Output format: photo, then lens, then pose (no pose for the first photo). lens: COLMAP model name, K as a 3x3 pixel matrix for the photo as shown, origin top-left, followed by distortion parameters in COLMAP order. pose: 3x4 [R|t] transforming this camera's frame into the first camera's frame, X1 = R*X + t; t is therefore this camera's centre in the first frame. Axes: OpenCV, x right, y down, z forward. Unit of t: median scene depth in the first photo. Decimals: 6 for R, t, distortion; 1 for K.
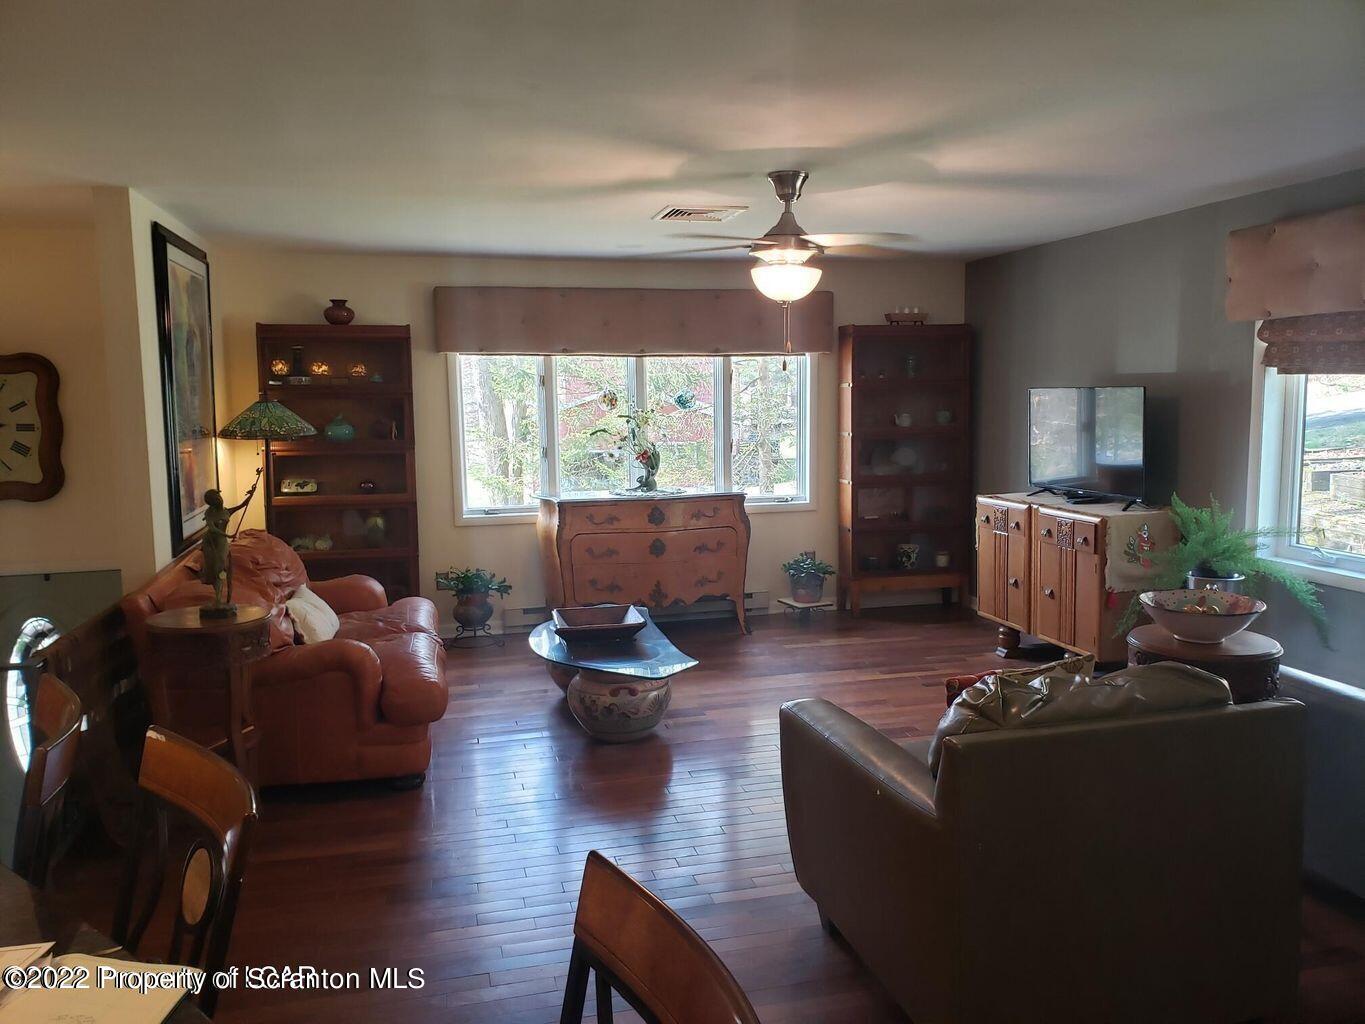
lens RADIAL K [[1048.9, 0, 682.6], [0, 1048.9, 501.0], [0, 0, 1]] dist [0.278577, -0.561855]
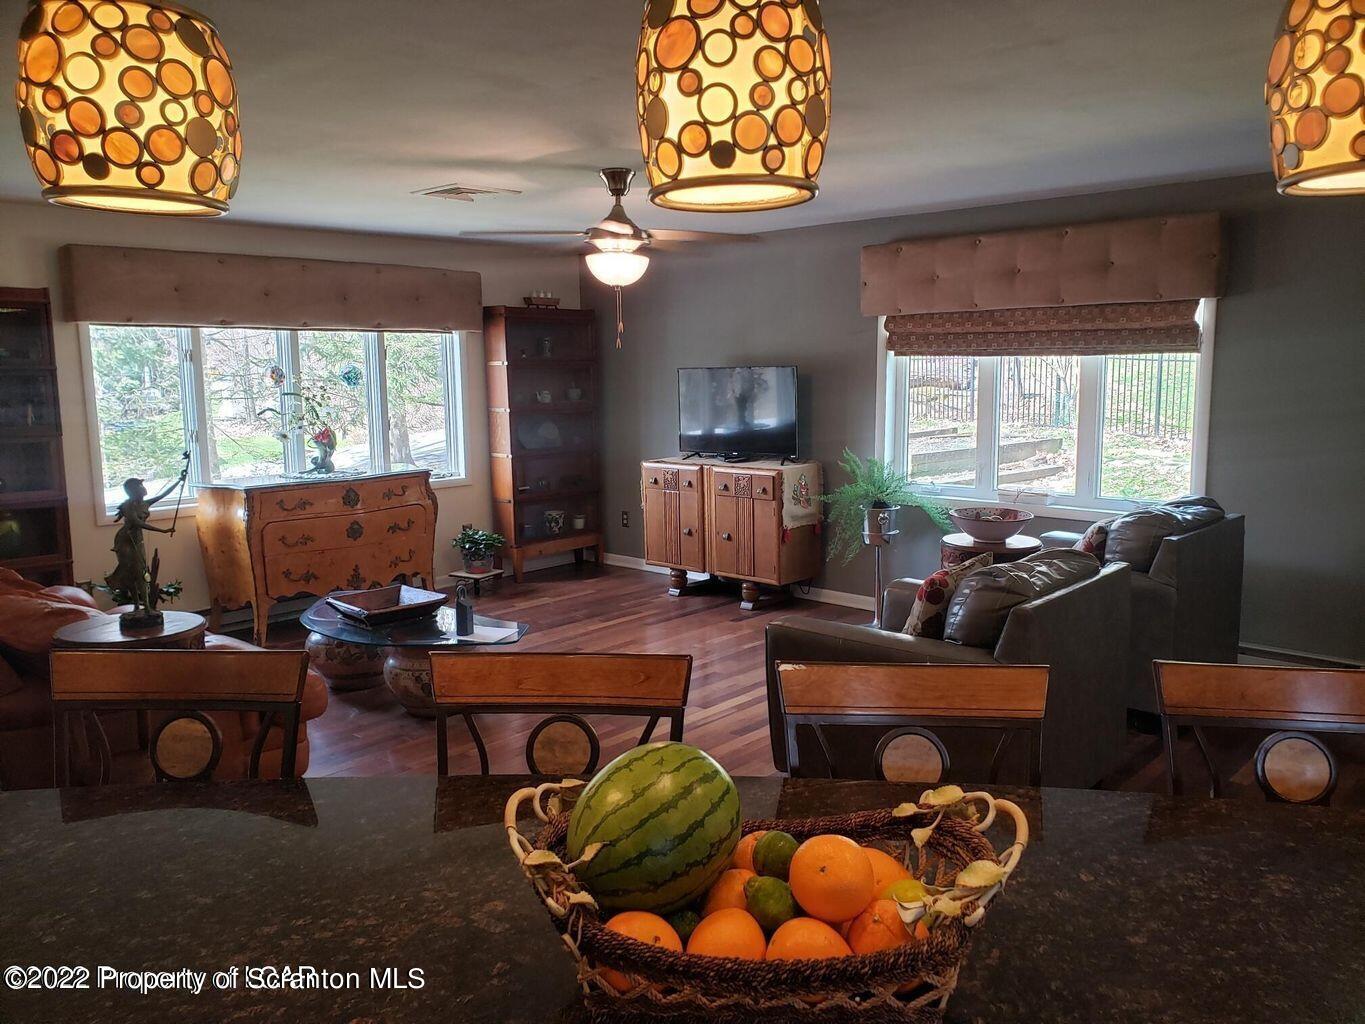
lens RADIAL K [[1055.0, 0, 689.8], [0, 1055.0, 506.0], [0, 0, 1]] dist [0.002591, 0.004258]
pose [[0.829383, -0.068720, 0.554438, -0.303058], [0.056716, 0.997636, 0.038812, 0.002053], [-0.555795, -0.000745, 0.831319, 0.030809]]
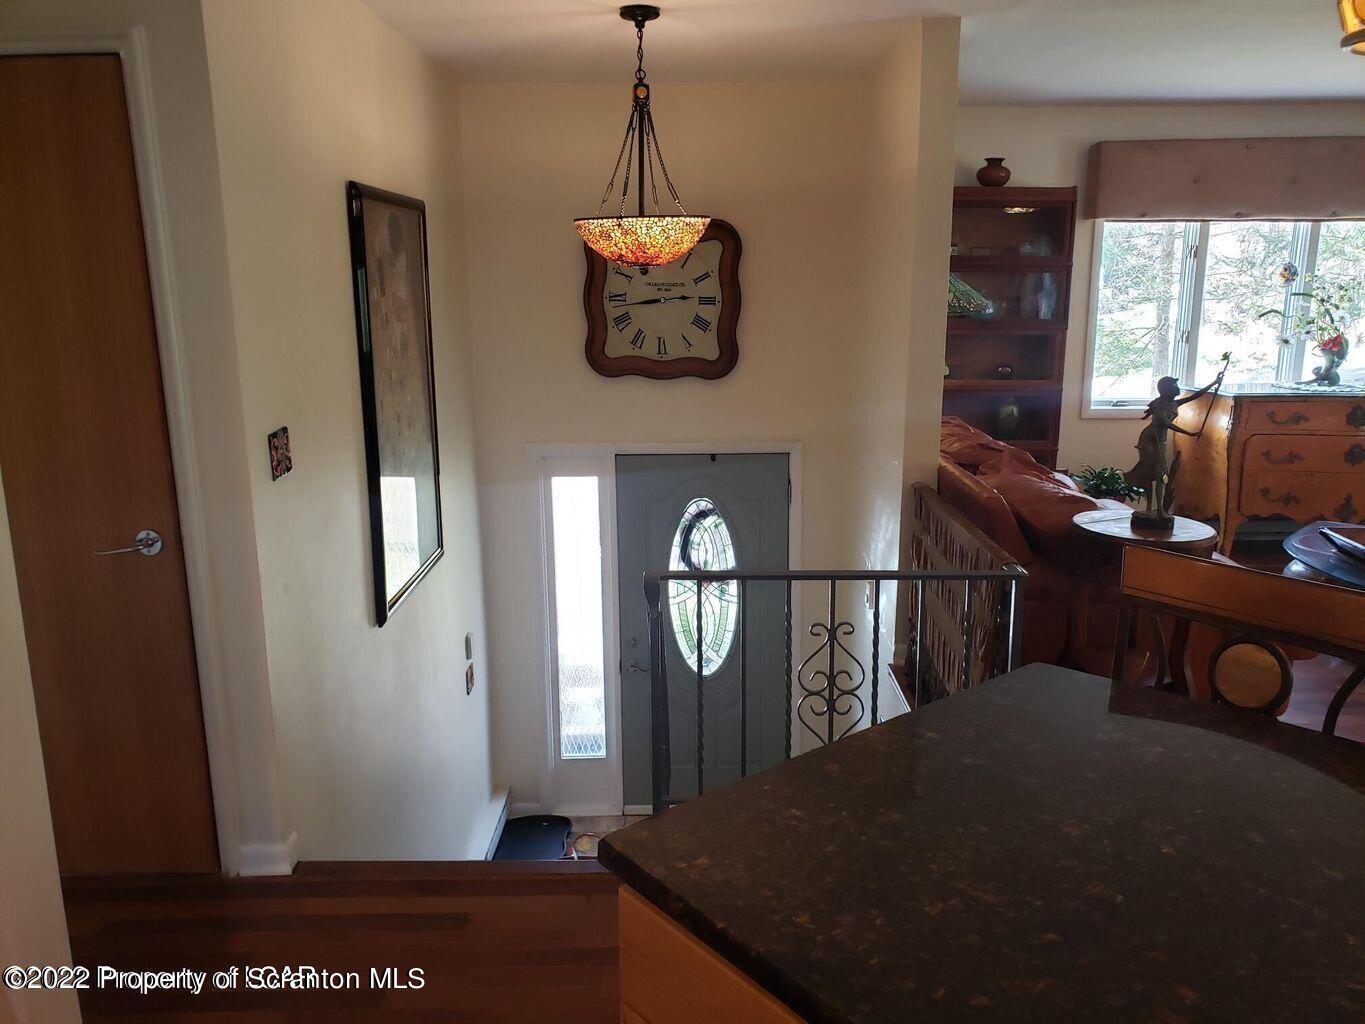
lens RADIAL K [[1055.0, 0, 689.8], [0, 1055.0, 506.0], [0, 0, 1]] dist [0.002591, 0.004258]
pose [[0.970690, 0.057956, -0.233244, -0.338787], [-0.030747, 0.992461, 0.118645, 0.001667], [0.238361, -0.107996, 0.965153, 0.061292]]
